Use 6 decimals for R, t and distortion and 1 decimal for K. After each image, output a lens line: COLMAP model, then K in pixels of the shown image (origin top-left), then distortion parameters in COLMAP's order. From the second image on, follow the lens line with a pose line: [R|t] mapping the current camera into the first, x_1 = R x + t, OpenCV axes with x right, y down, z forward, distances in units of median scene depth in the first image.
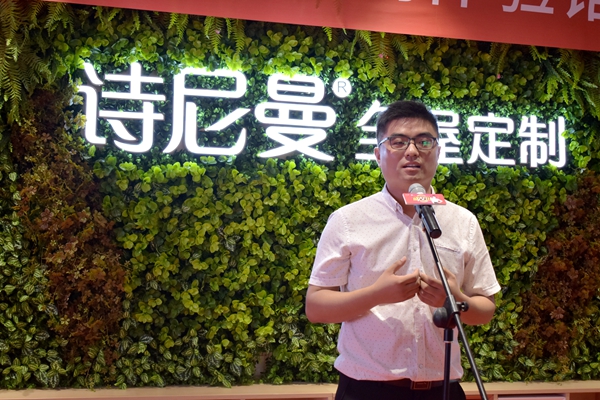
lens RADIAL K [[980.7, 0, 300.0], [0, 980.7, 200.0], [0, 0, 1]] dist [-0.011428, 0.032411]
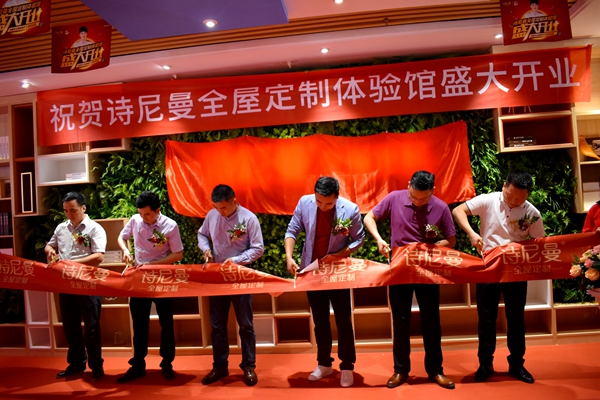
lens RADIAL K [[473.2, 0, 300.0], [0, 473.2, 200.0], [0, 0, 1]] dist [-0.094273, 0.017403]
pose [[0.917223, -0.095825, -0.386677, 0.431834], [0.100665, 0.994890, -0.007767, 0.012273], [0.385445, -0.031801, 0.922183, -0.024437]]
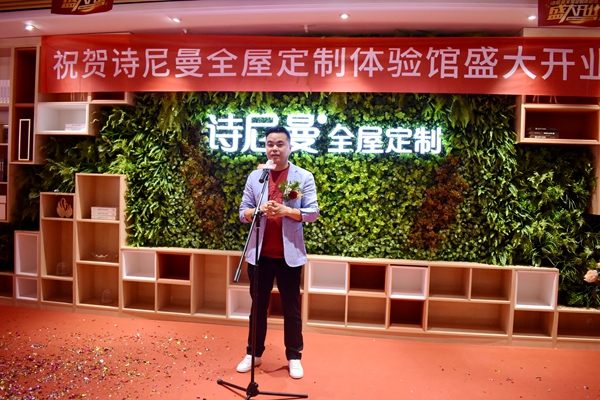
lens RADIAL K [[470.4, 0, 300.0], [0, 470.4, 200.0], [0, 0, 1]] dist [-0.094057, 0.015354]
pose [[0.914155, 0.011408, -0.405204, 0.422559], [0.007341, 0.998974, 0.044688, 0.017763], [0.405298, -0.043827, 0.913134, 0.028344]]
